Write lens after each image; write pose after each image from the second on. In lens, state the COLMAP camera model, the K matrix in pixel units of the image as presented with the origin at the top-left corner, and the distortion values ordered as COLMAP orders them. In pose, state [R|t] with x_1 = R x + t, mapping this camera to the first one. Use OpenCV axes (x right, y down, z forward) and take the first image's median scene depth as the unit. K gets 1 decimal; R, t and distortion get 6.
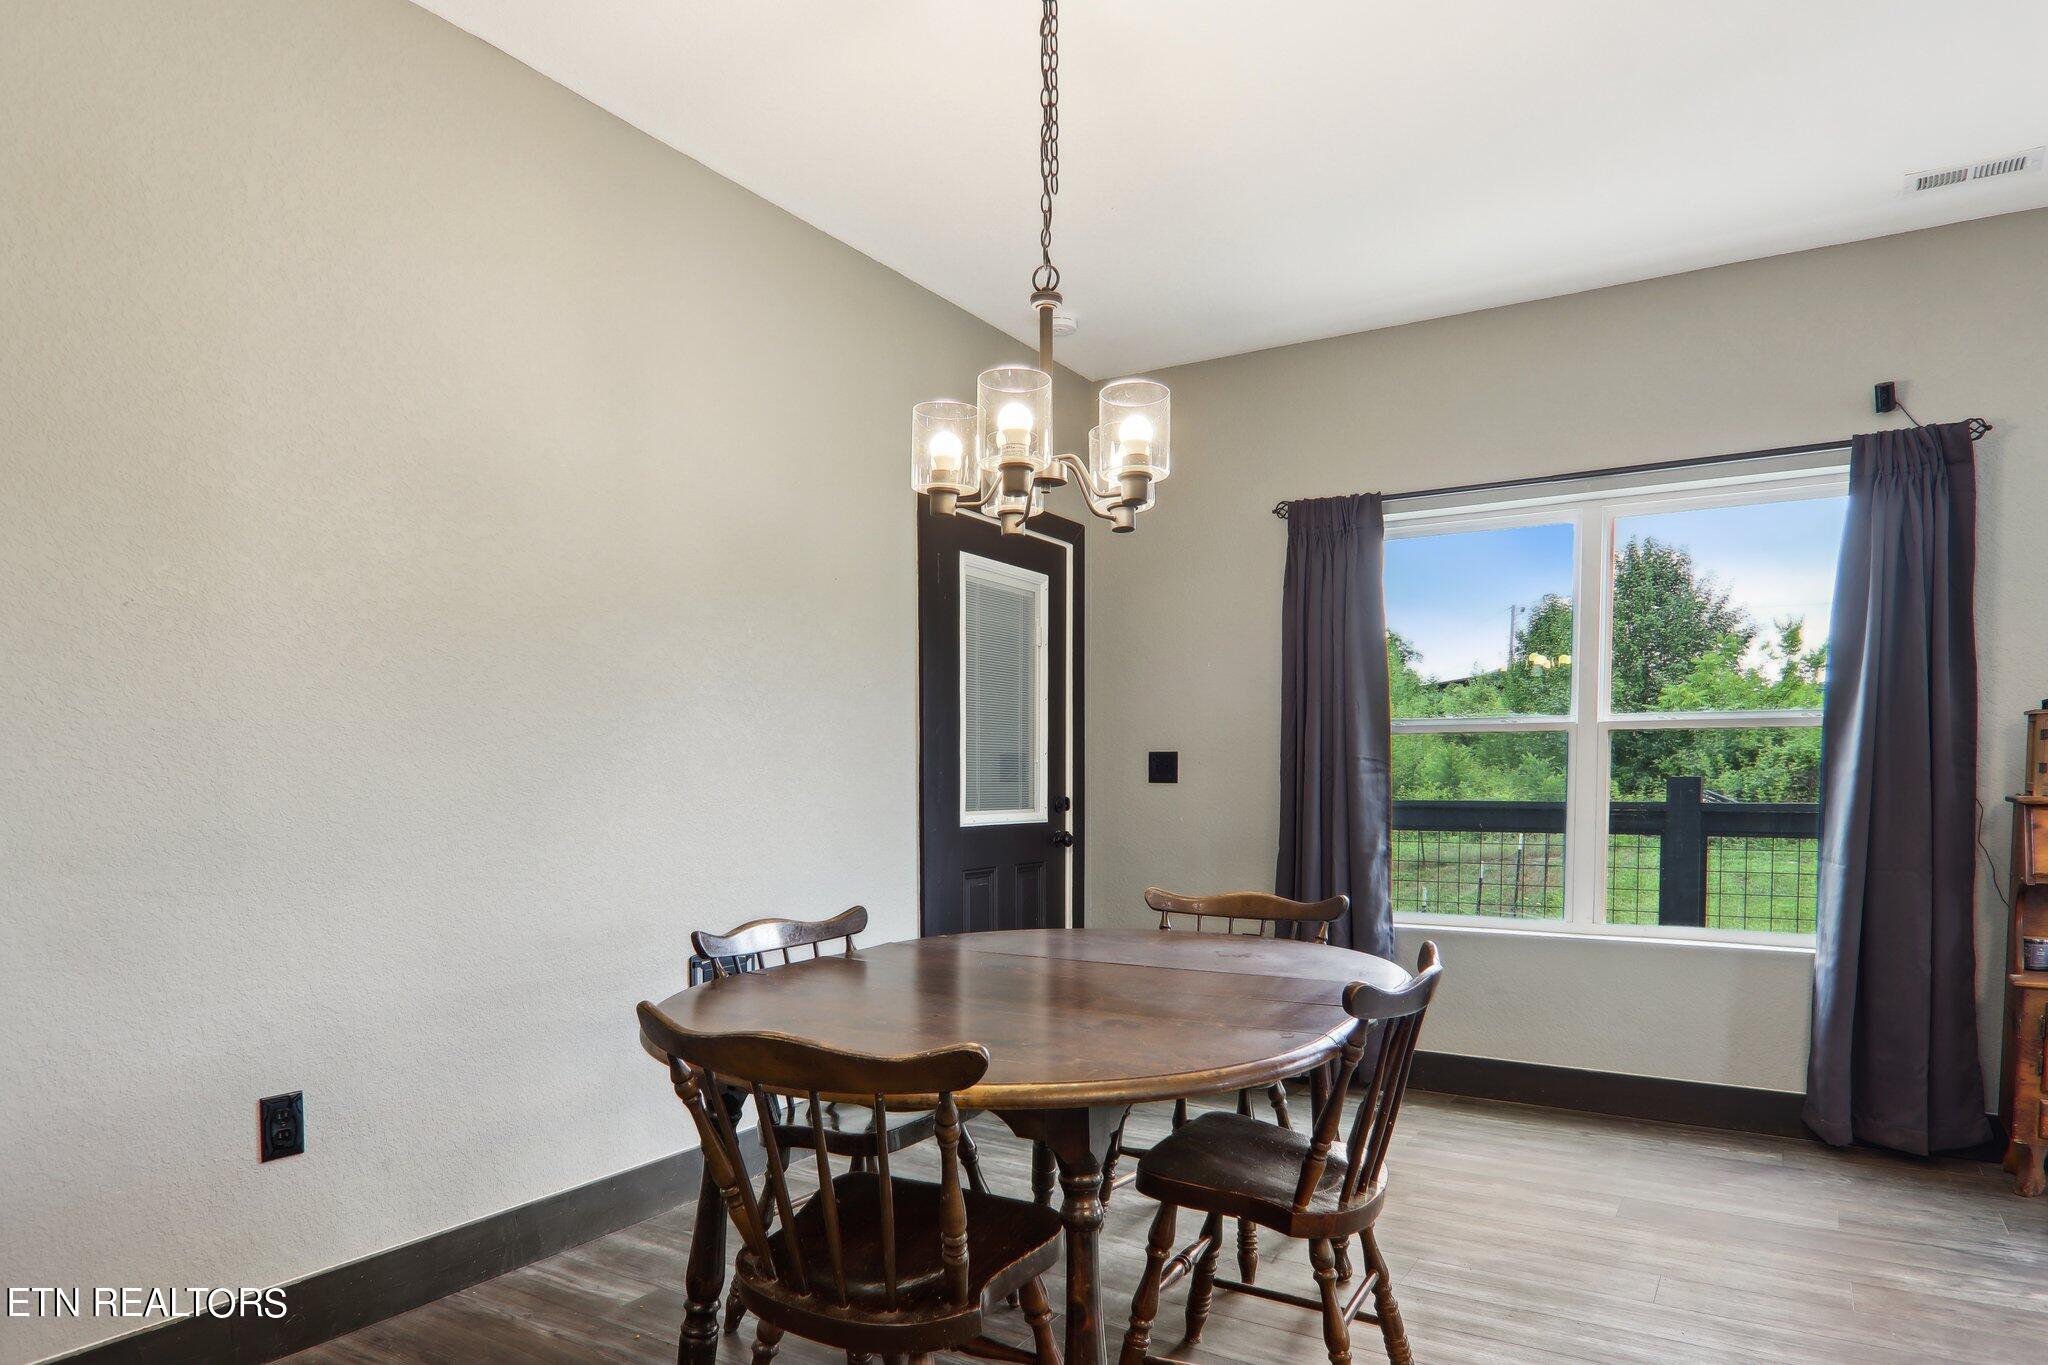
lens RADIAL K [[1149.0, 0, 1024.6], [0, 1149.0, 701.4], [0, 0, 1]] dist [0.007093, -0.014818]
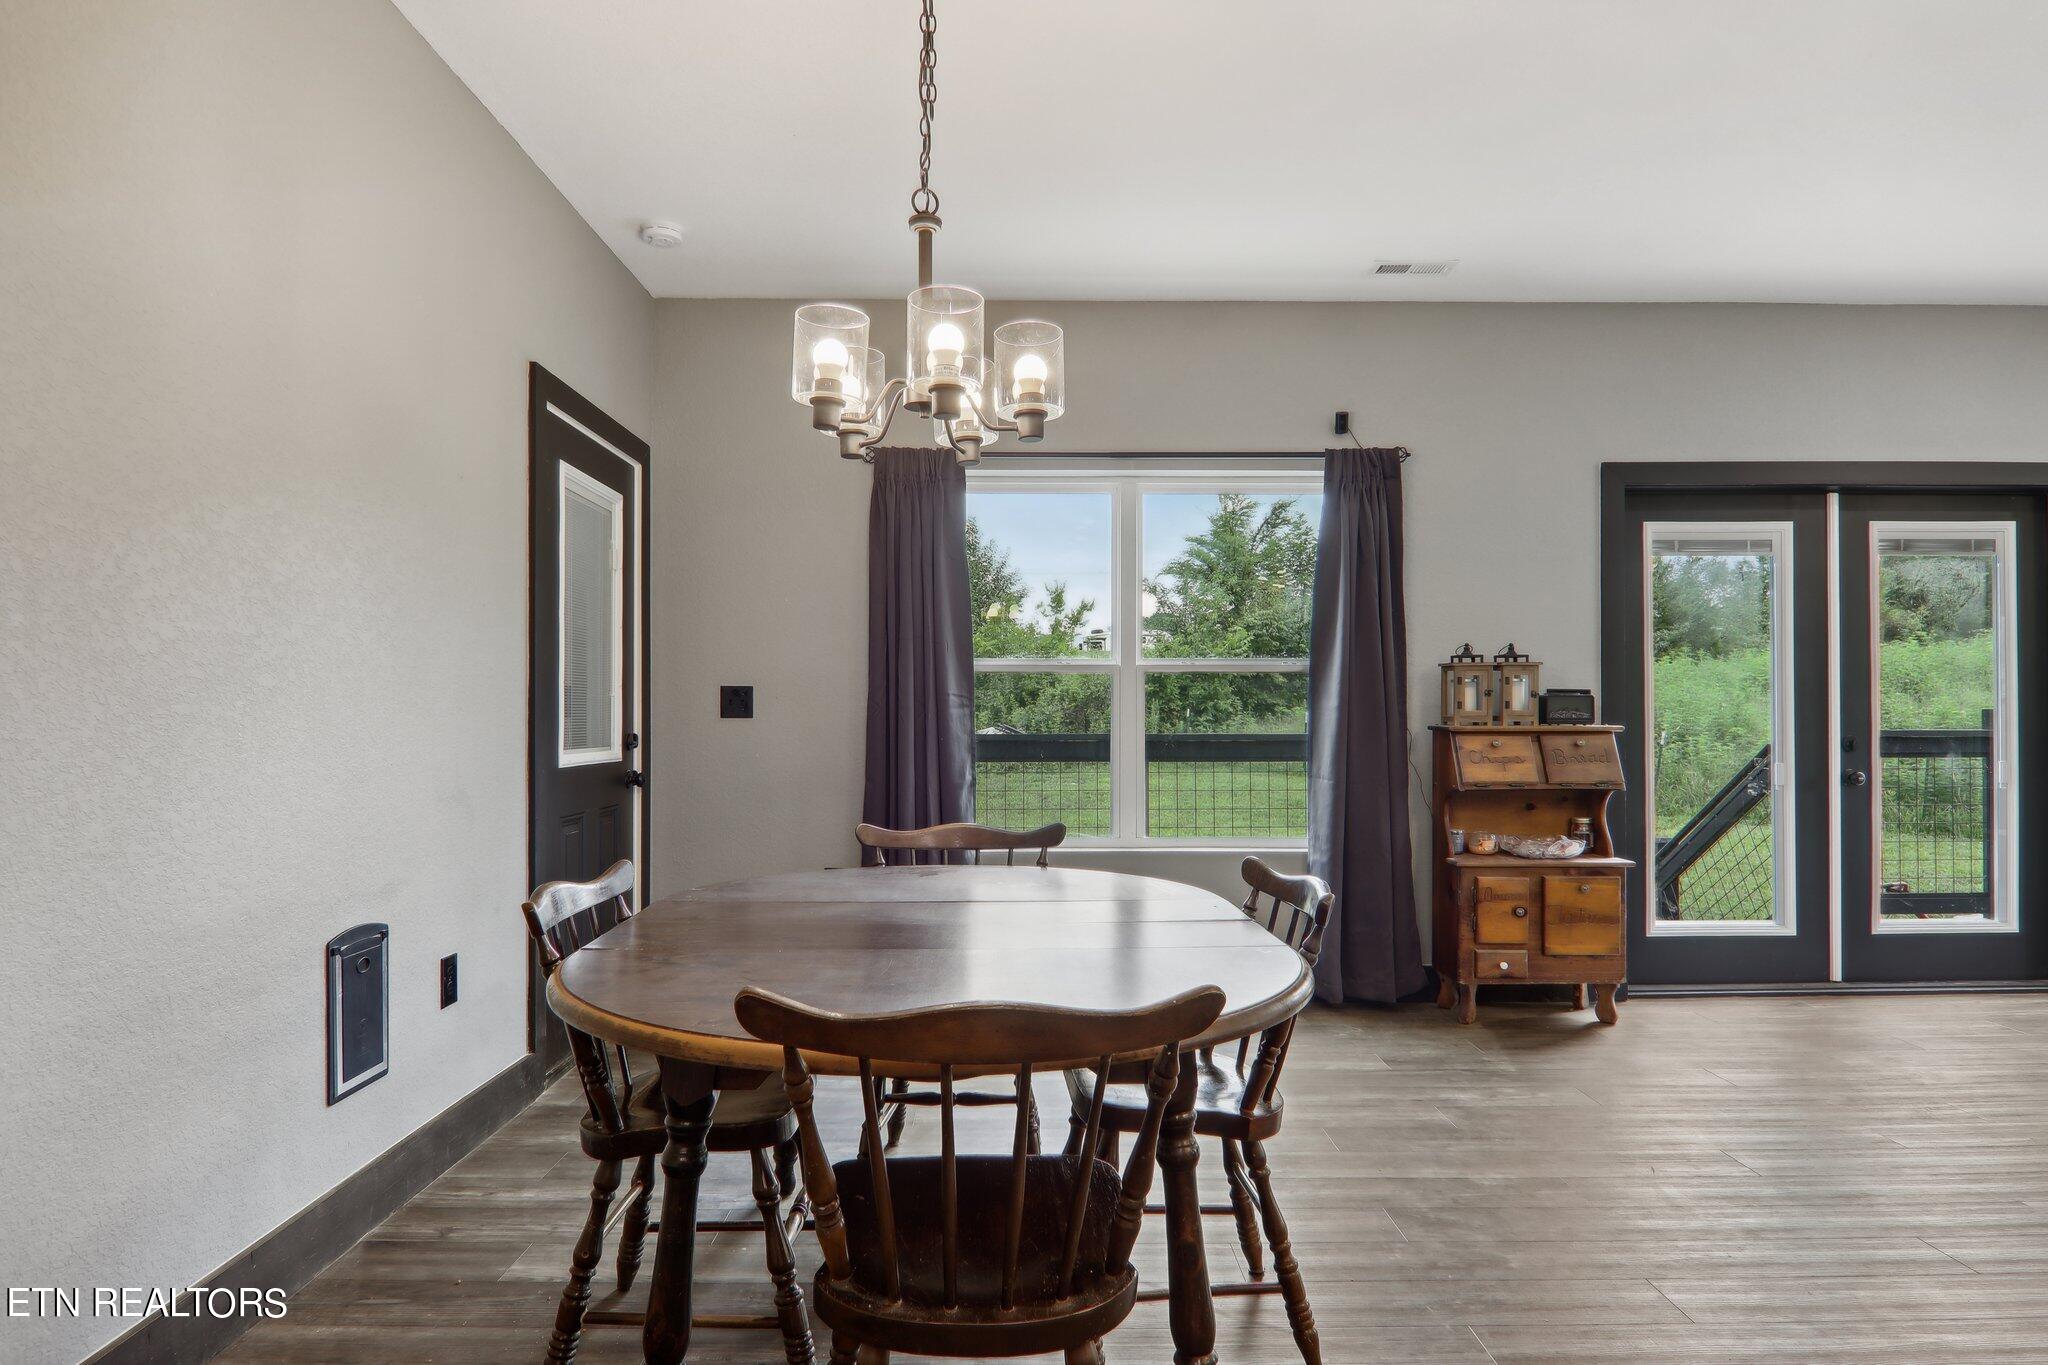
lens RADIAL K [[1122.7, 0, 983.3], [0, 1122.7, 589.5], [0, 0, 1]] dist [-0.002444, 0.000174]
pose [[0.869232, 0.053923, 0.491454, -0.247718], [-0.032204, 0.998099, -0.052554, 0.007633], [-0.493354, 0.029854, 0.869316, 0.094709]]
